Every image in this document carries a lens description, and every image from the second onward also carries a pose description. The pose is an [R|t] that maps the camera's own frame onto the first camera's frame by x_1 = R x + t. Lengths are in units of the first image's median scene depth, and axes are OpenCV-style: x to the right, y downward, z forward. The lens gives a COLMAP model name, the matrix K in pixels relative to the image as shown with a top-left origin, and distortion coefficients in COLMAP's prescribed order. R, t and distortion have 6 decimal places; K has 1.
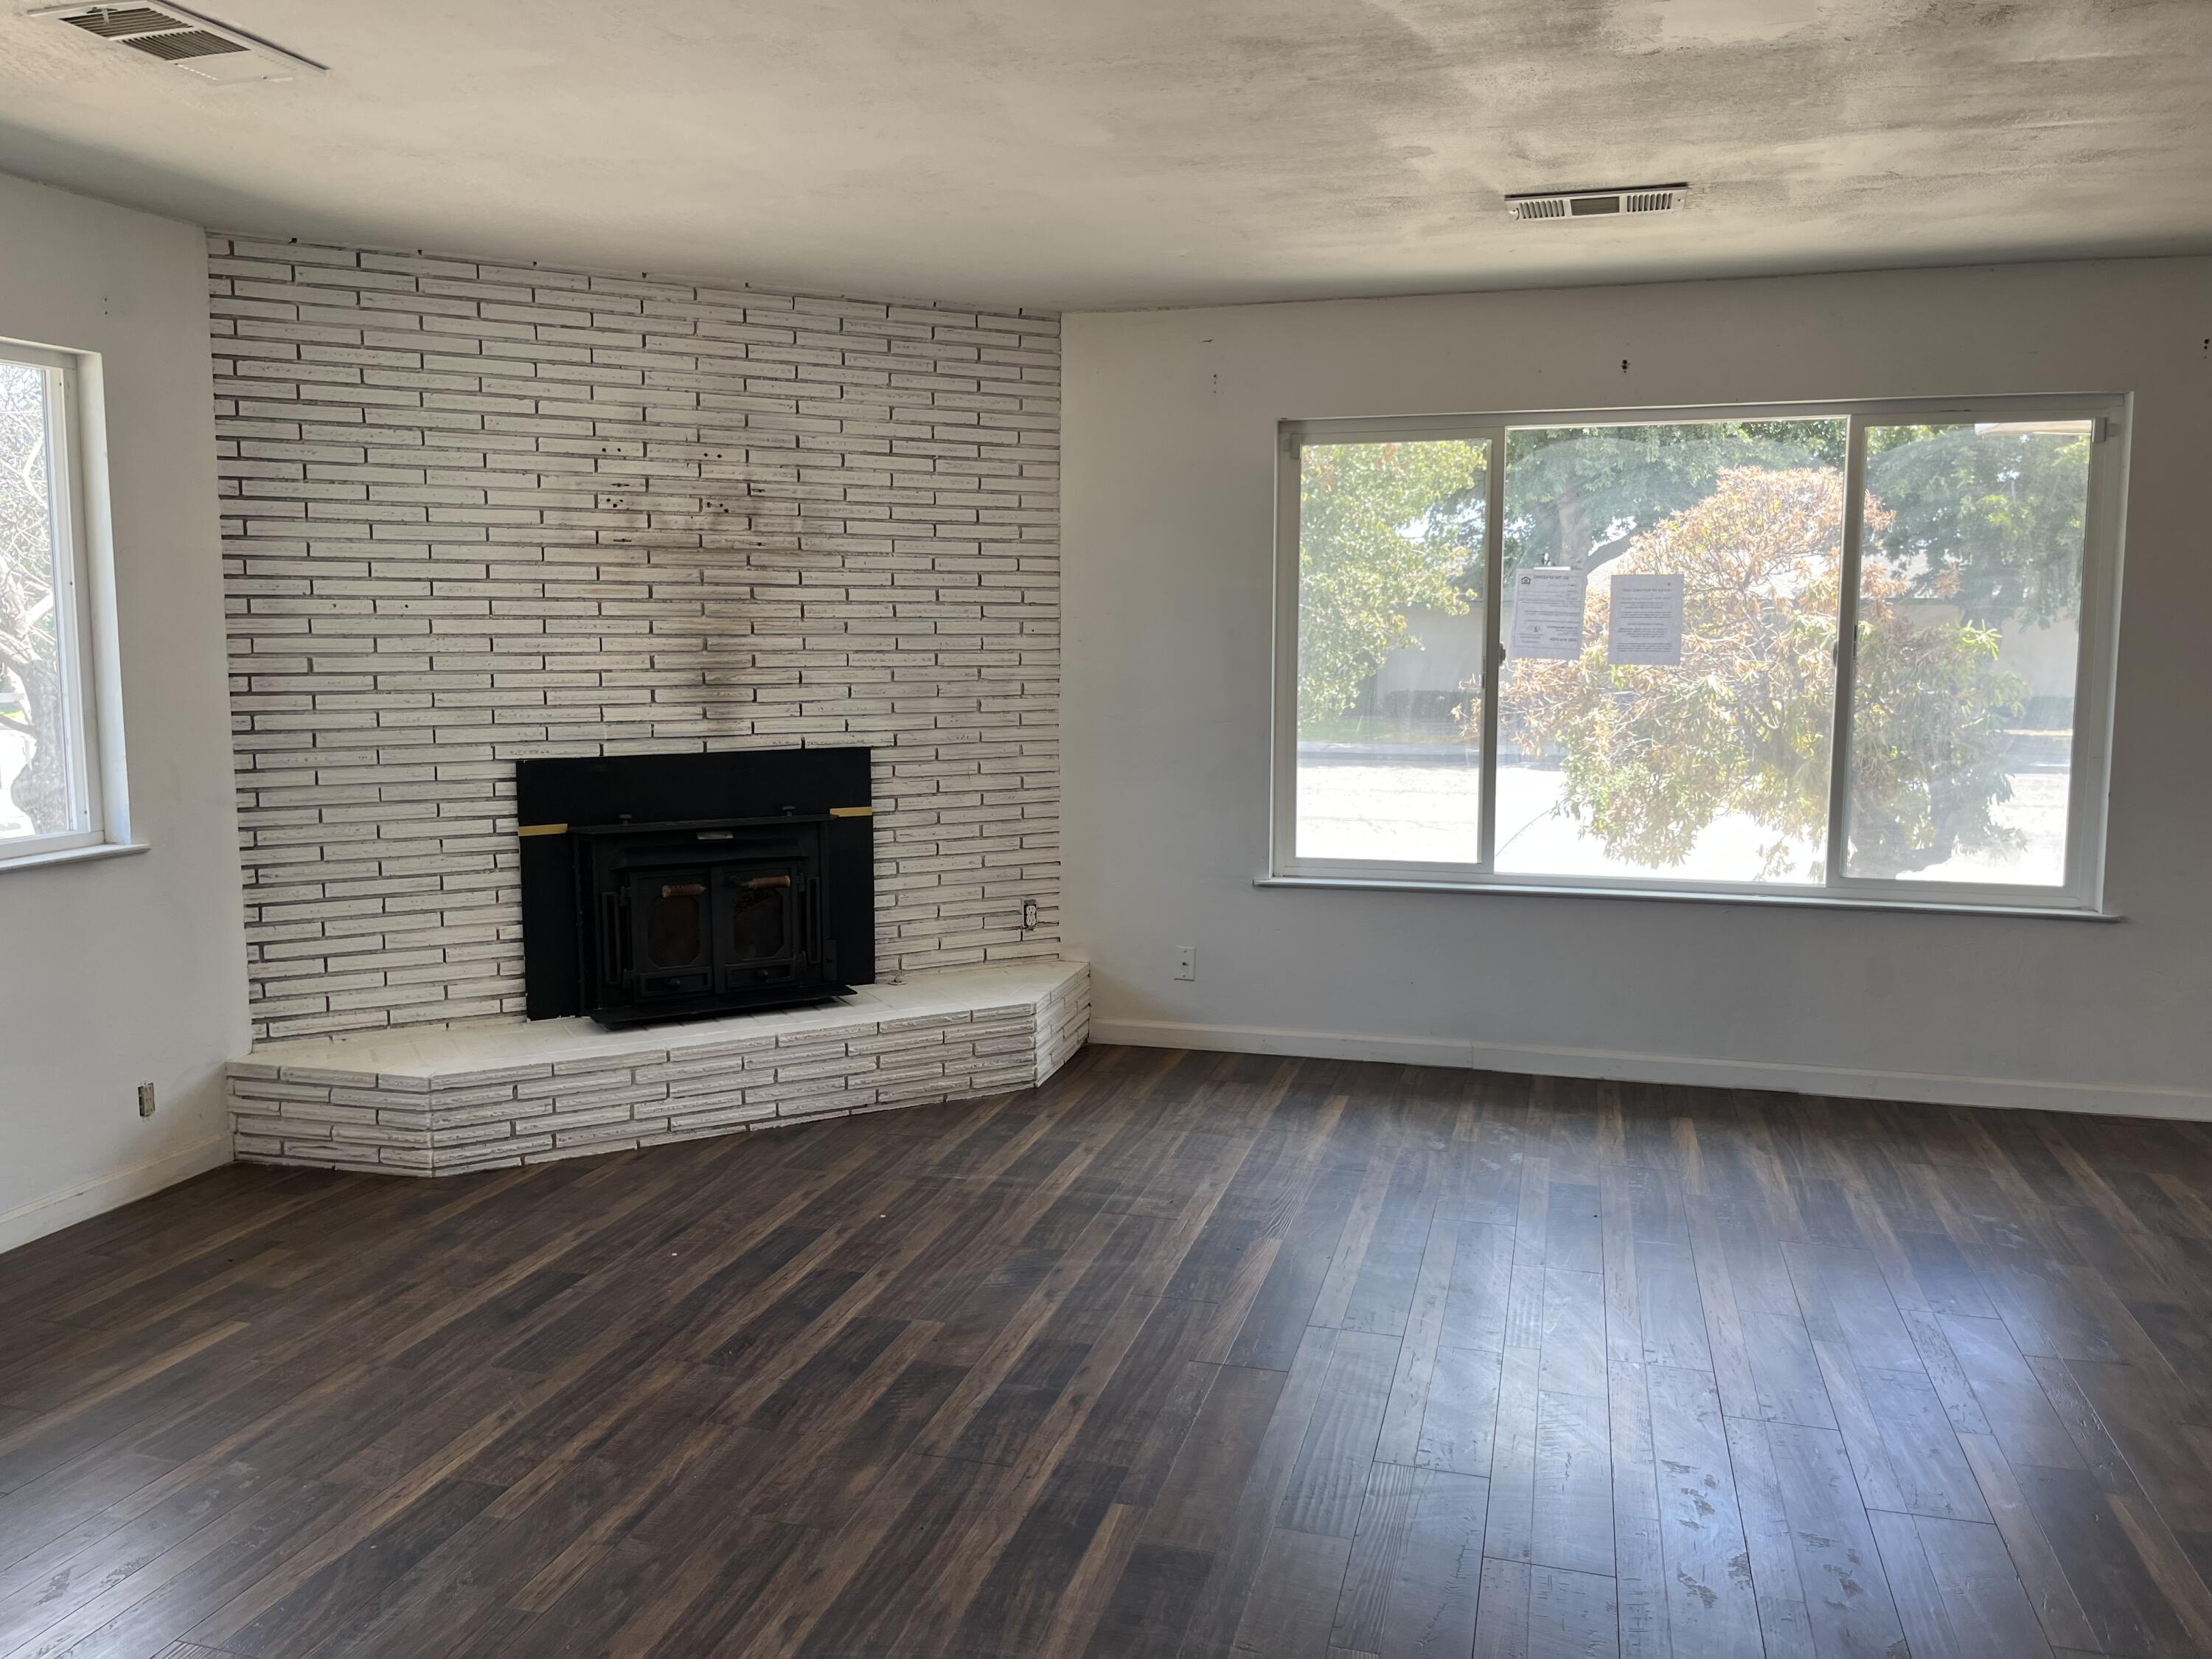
lens RADIAL K [[1674.4, 0, 1113.1], [0, 1674.4, 821.9], [0, 0, 1]] dist [0.066234, -0.098694]
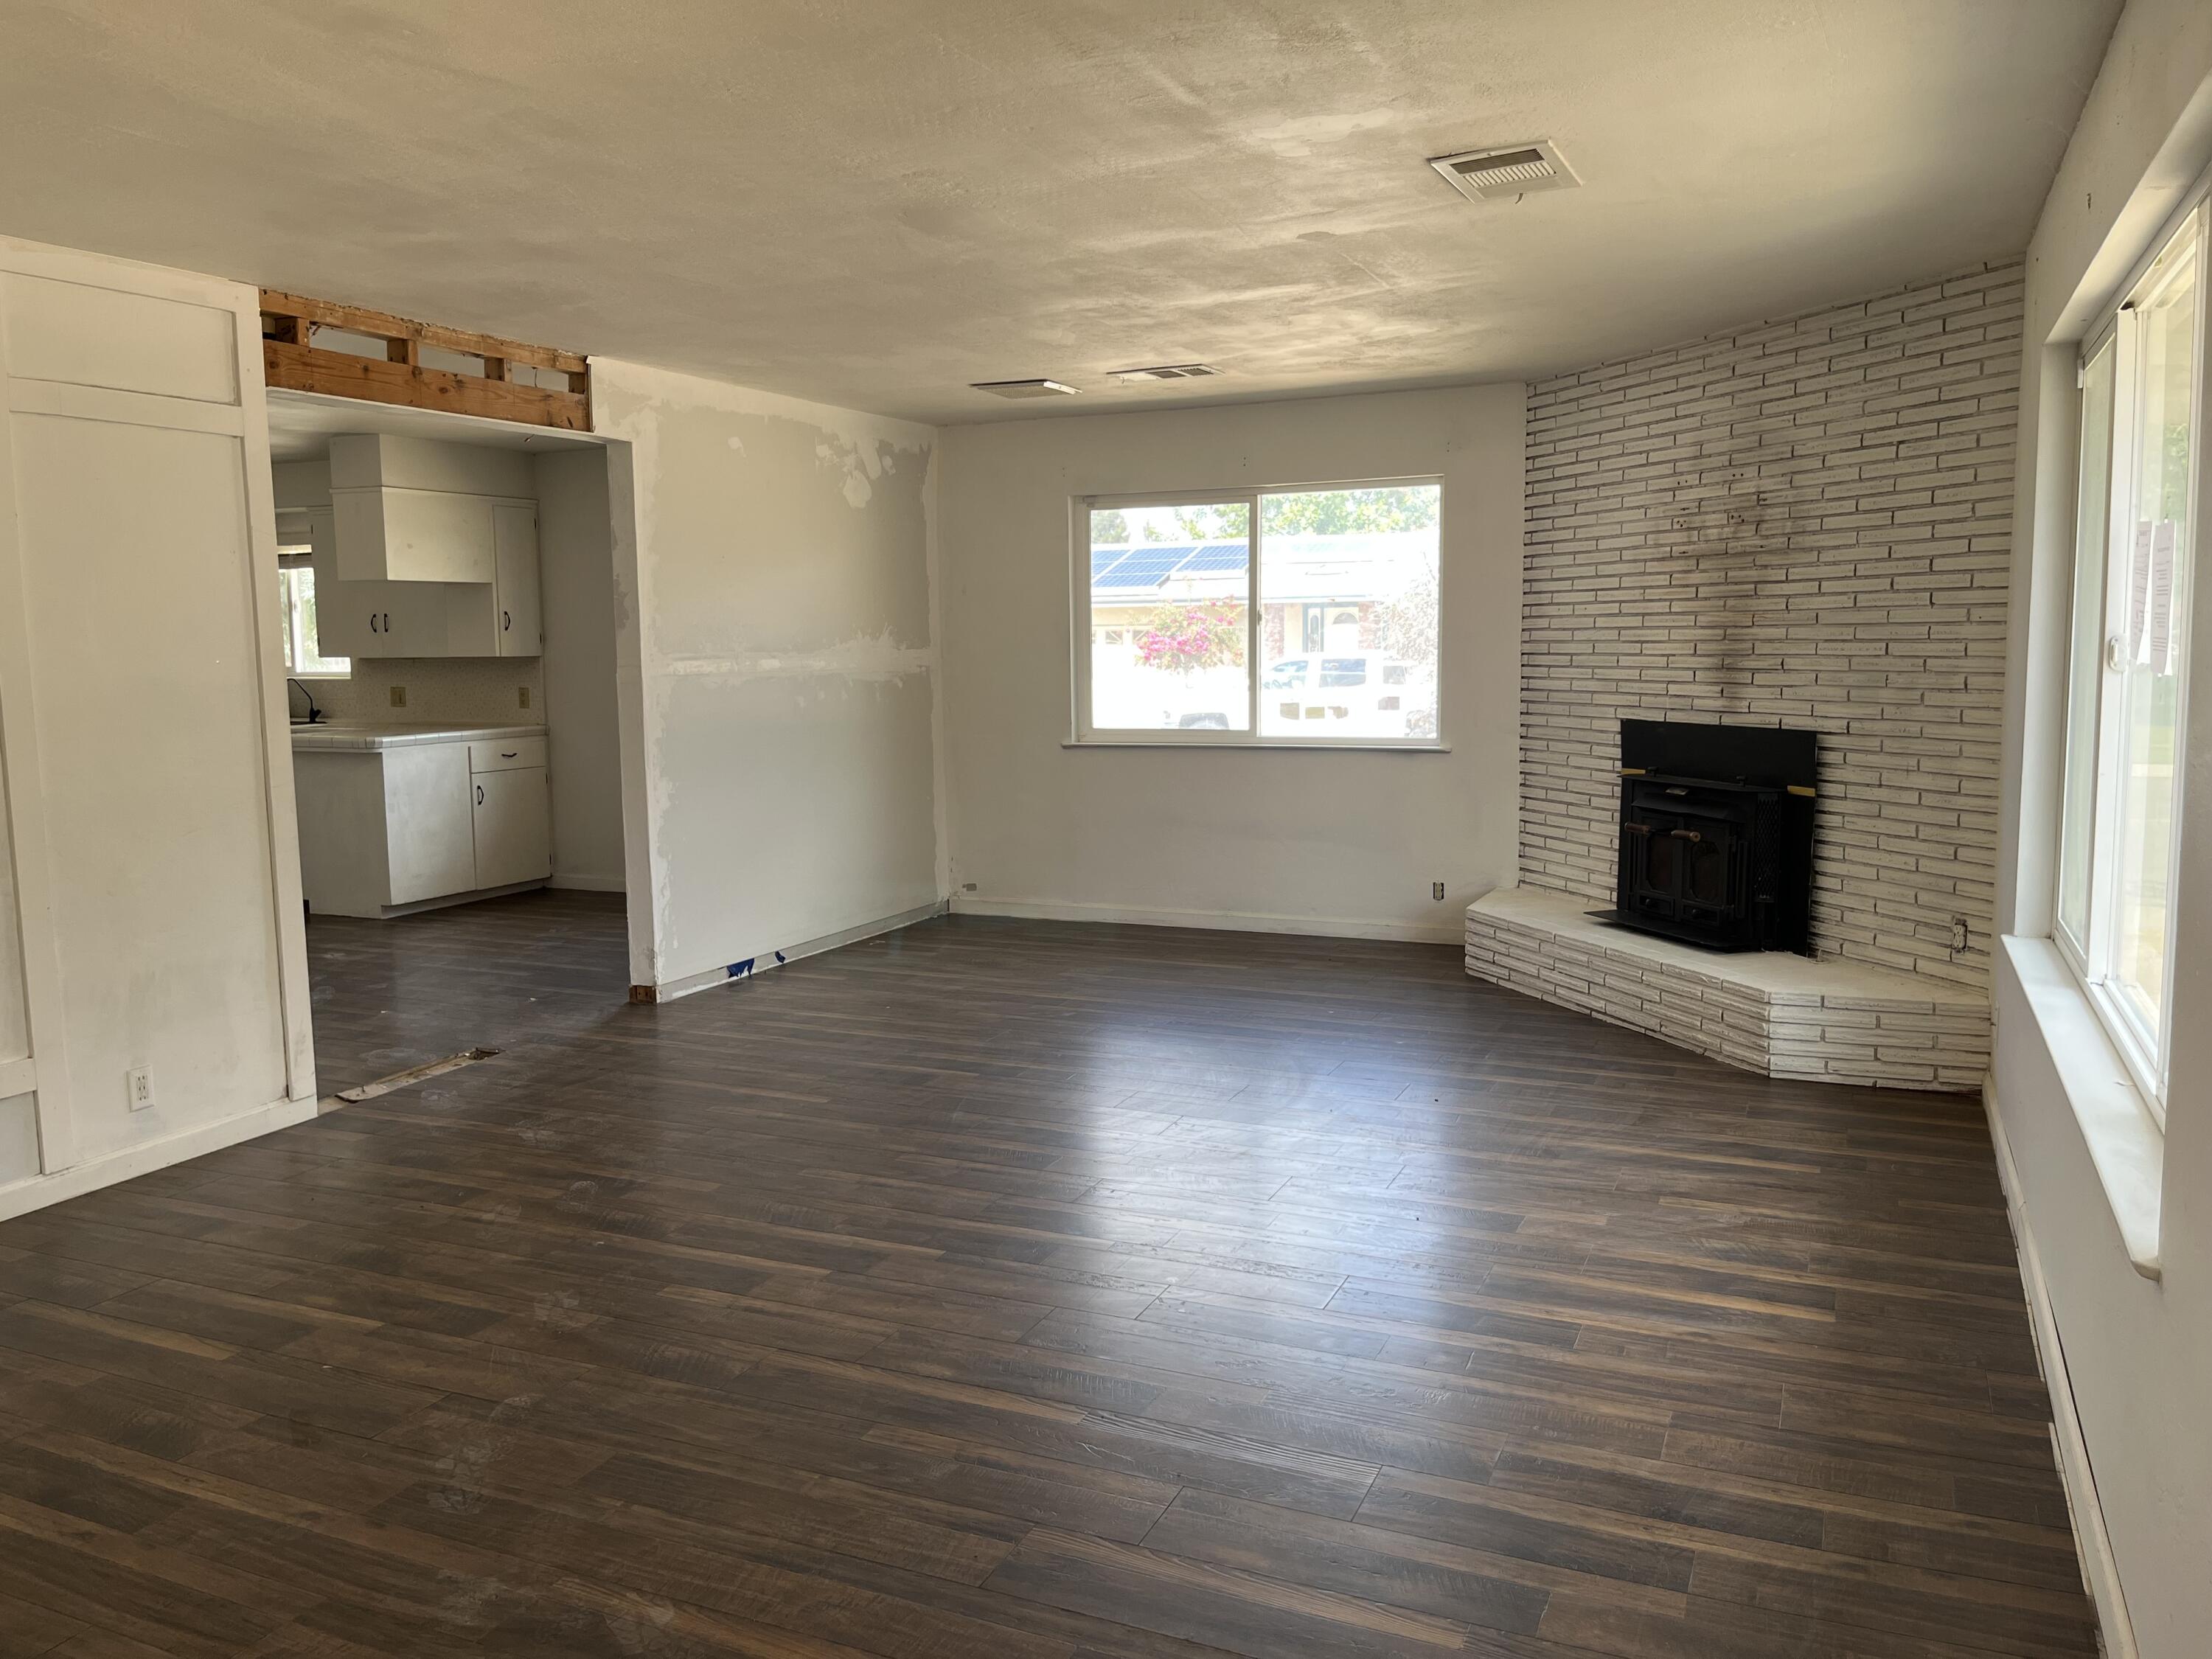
lens RADIAL K [[1674.4, 0, 1099.3], [0, 1674.4, 816.0], [0, 0, 1]] dist [0.066234, -0.098694]
pose [[-0.160033, 0.107948, -0.981191, 0.997262], [-0.103042, 0.986745, 0.125365, -0.081106], [0.981719, 0.121166, -0.146789, 0.741463]]
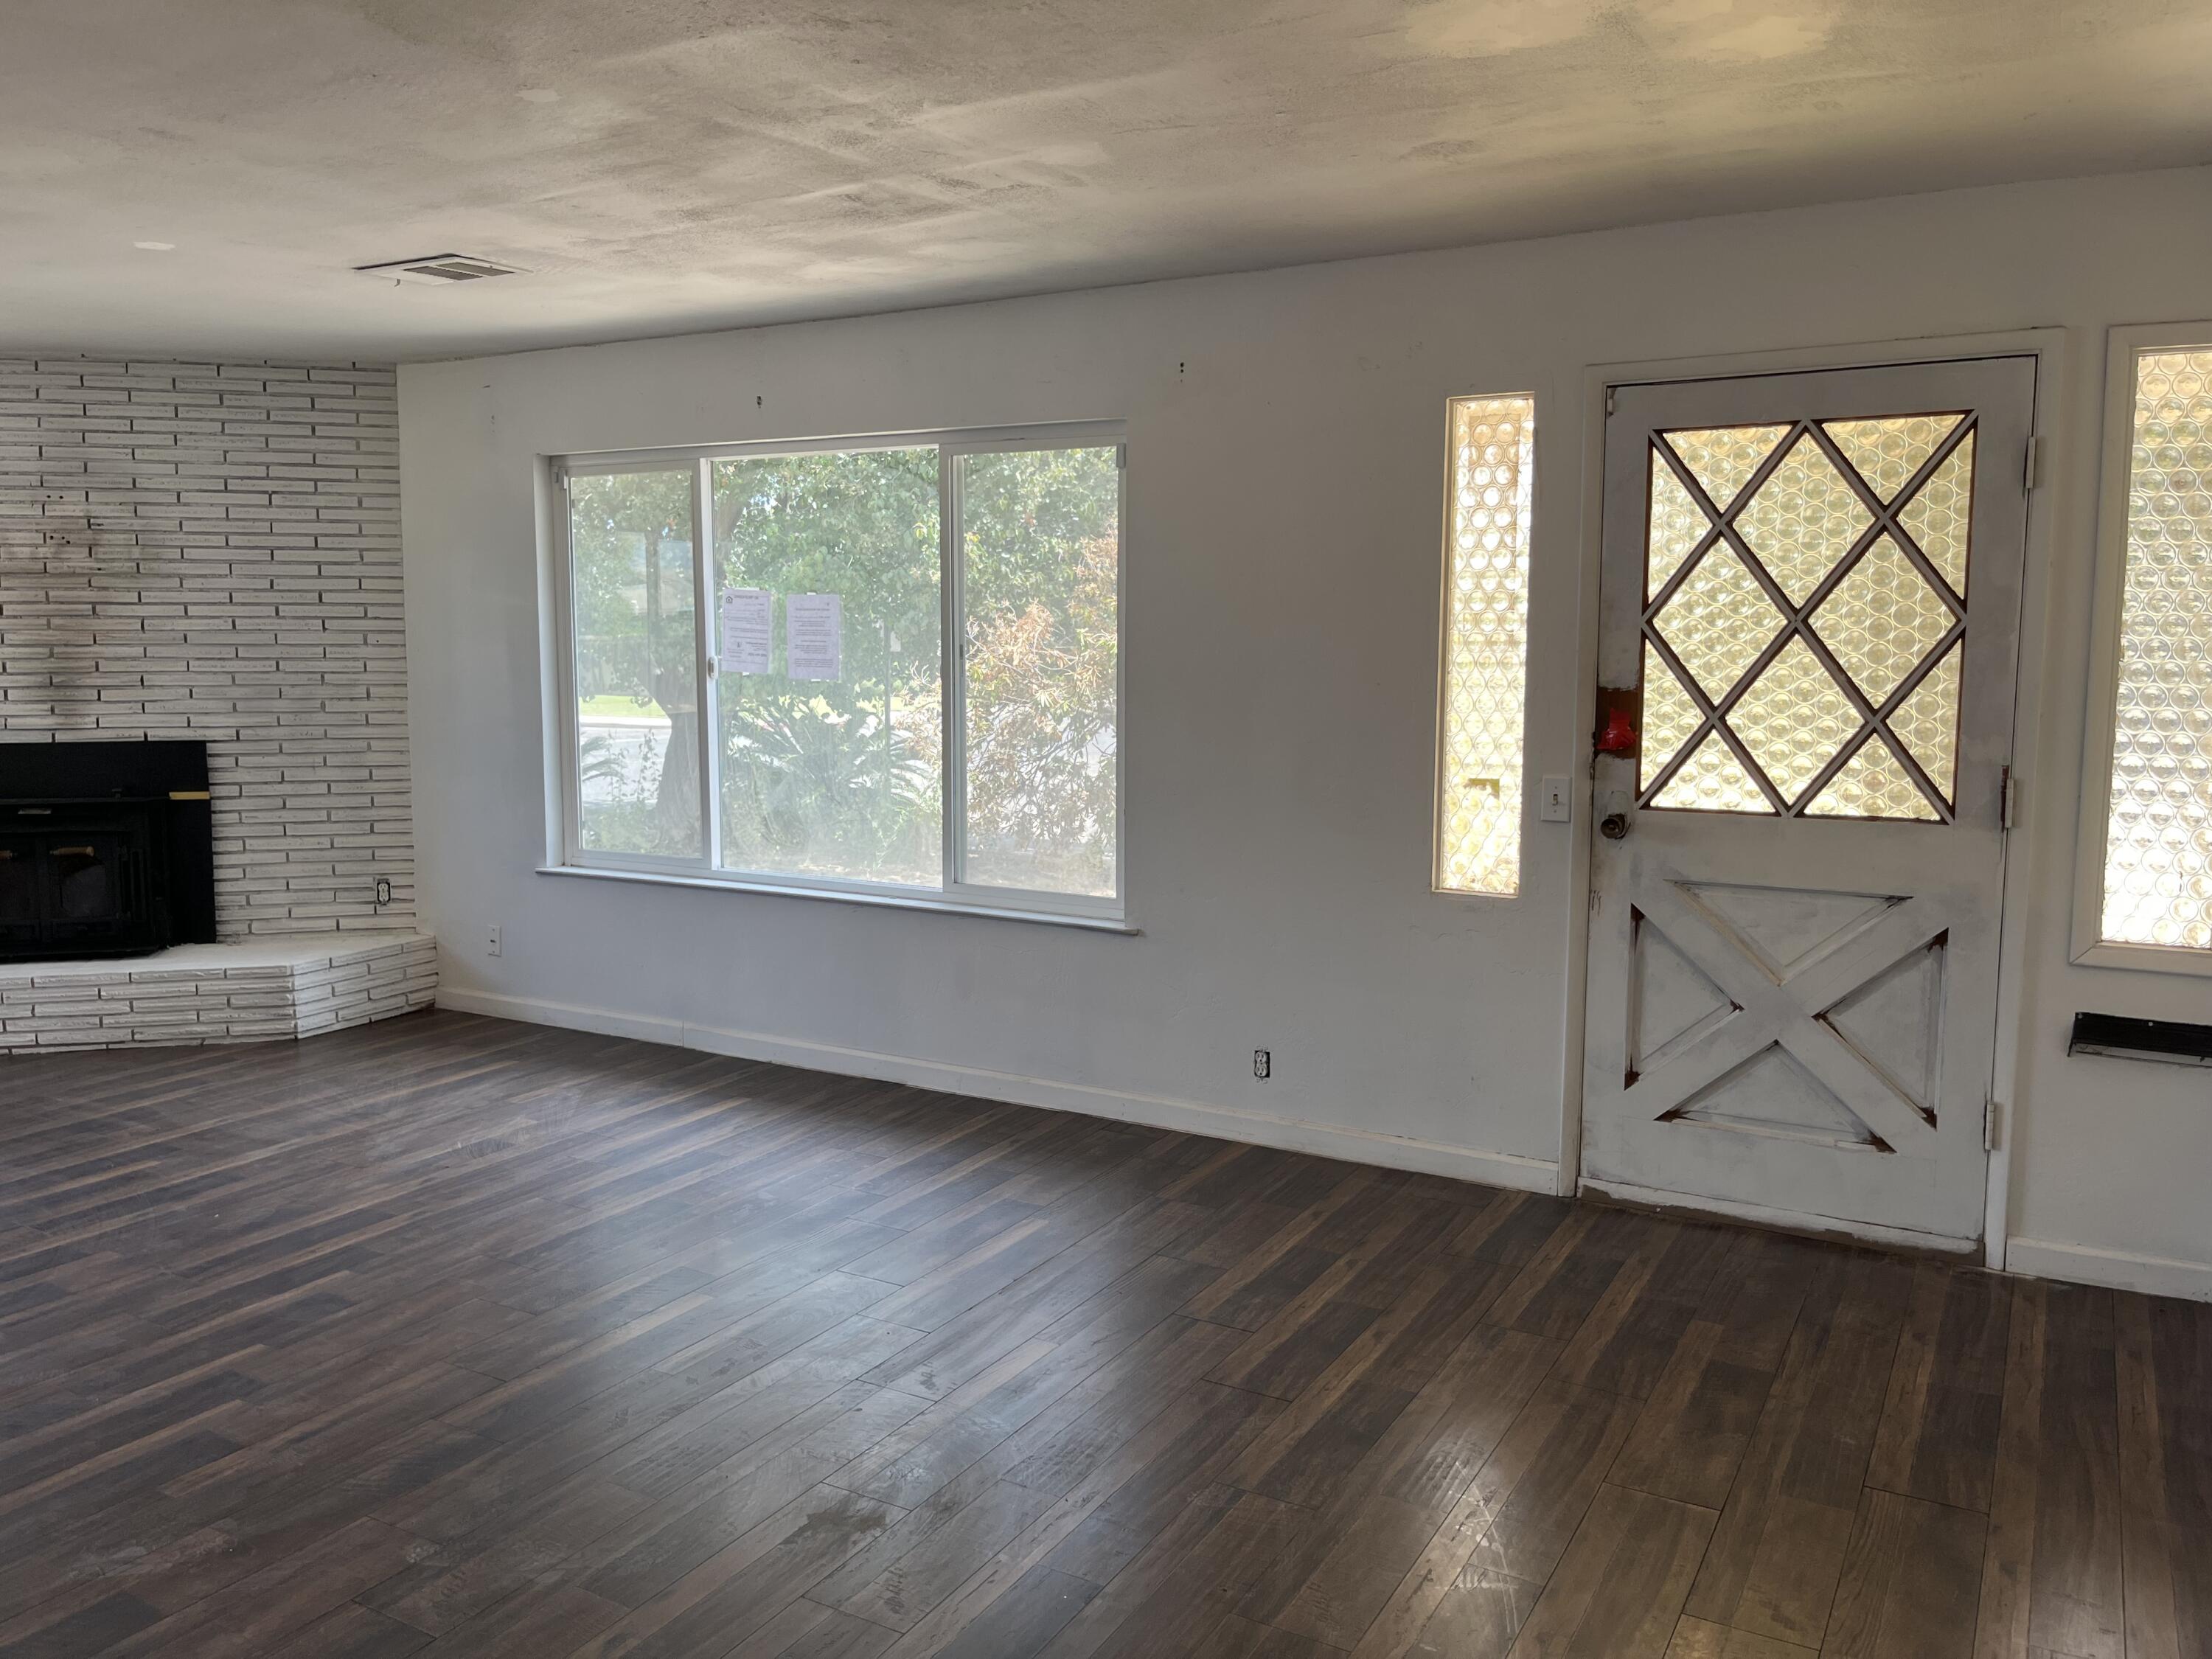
lens RADIAL K [[1674.4, 0, 1119.5], [0, 1674.4, 818.7], [0, 0, 1]] dist [0.066234, -0.098694]
pose [[0.968845, 0.030262, -0.245813, 0.786451], [-0.031894, 0.999488, -0.002659, -0.007519], [0.245606, 0.010416, 0.969314, 0.012565]]
